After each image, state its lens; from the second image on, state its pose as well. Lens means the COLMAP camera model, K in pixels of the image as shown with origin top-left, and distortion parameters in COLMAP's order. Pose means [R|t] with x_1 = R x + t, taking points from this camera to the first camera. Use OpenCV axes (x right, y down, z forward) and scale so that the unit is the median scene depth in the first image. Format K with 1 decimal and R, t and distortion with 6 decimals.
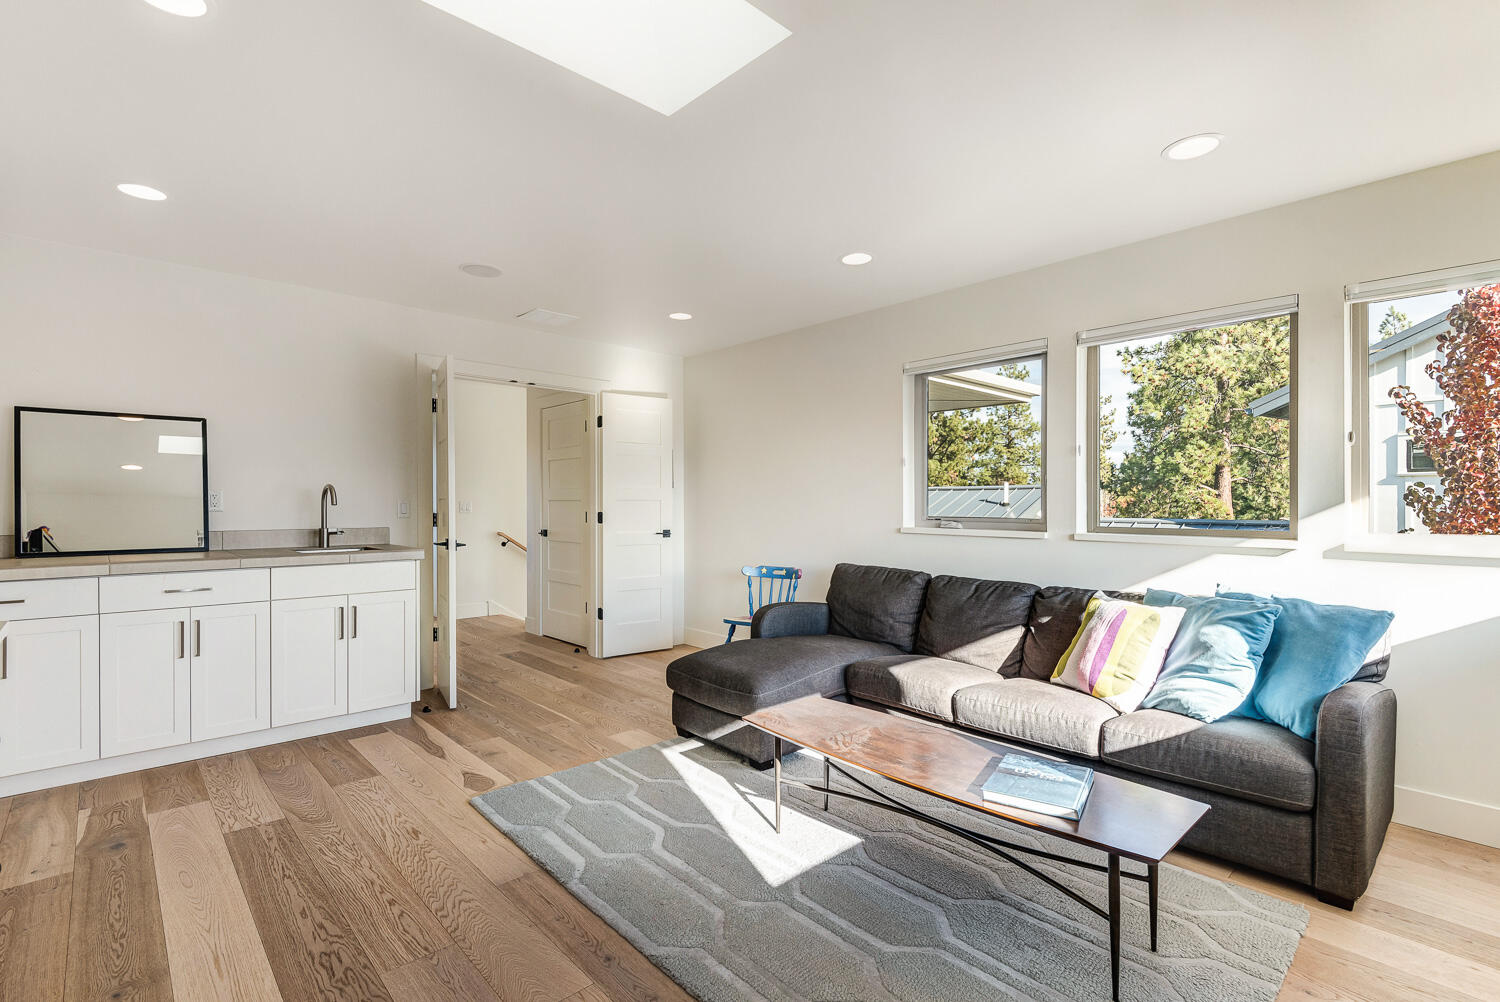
lens RADIAL K [[696.8, 0, 756.2], [0, 696.8, 506.7], [0, 0, 1]] dist [0.024513, -0.000019]
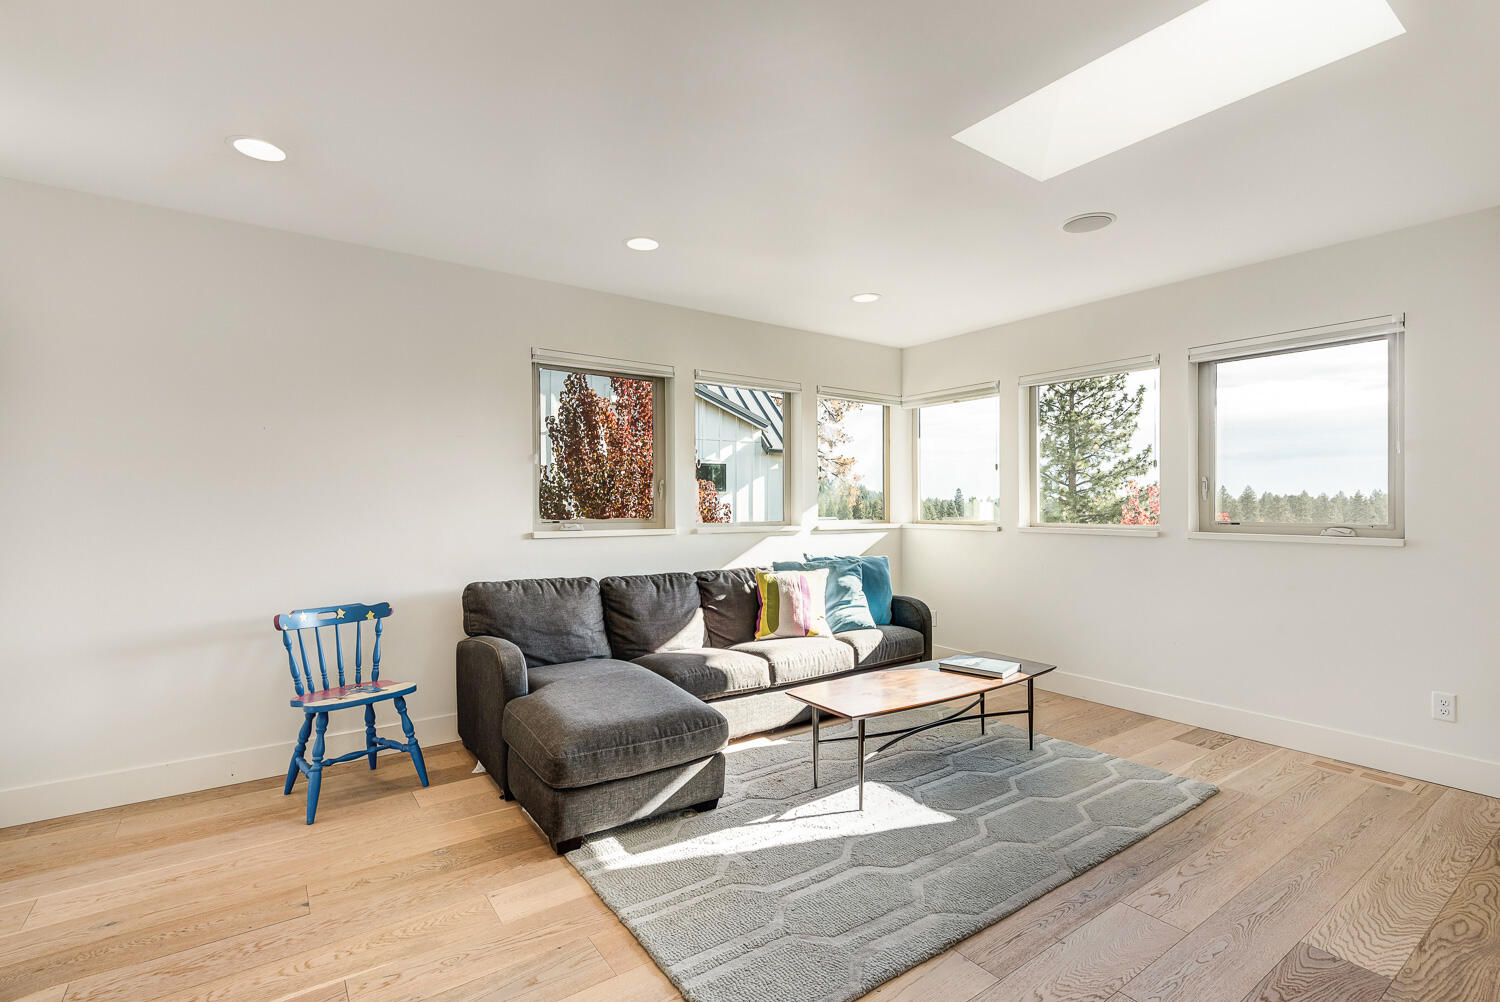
lens RADIAL K [[684.5, 0, 750.0], [0, 684.5, 501.0], [0, 0, 1]] dist [0.004189, 0.000008]
pose [[0.127236, 0.005111, 0.991859, -0.878958], [0.009486, 0.999935, -0.006370, -0.002890], [-0.991827, 0.010219, 0.127179, 0.877391]]
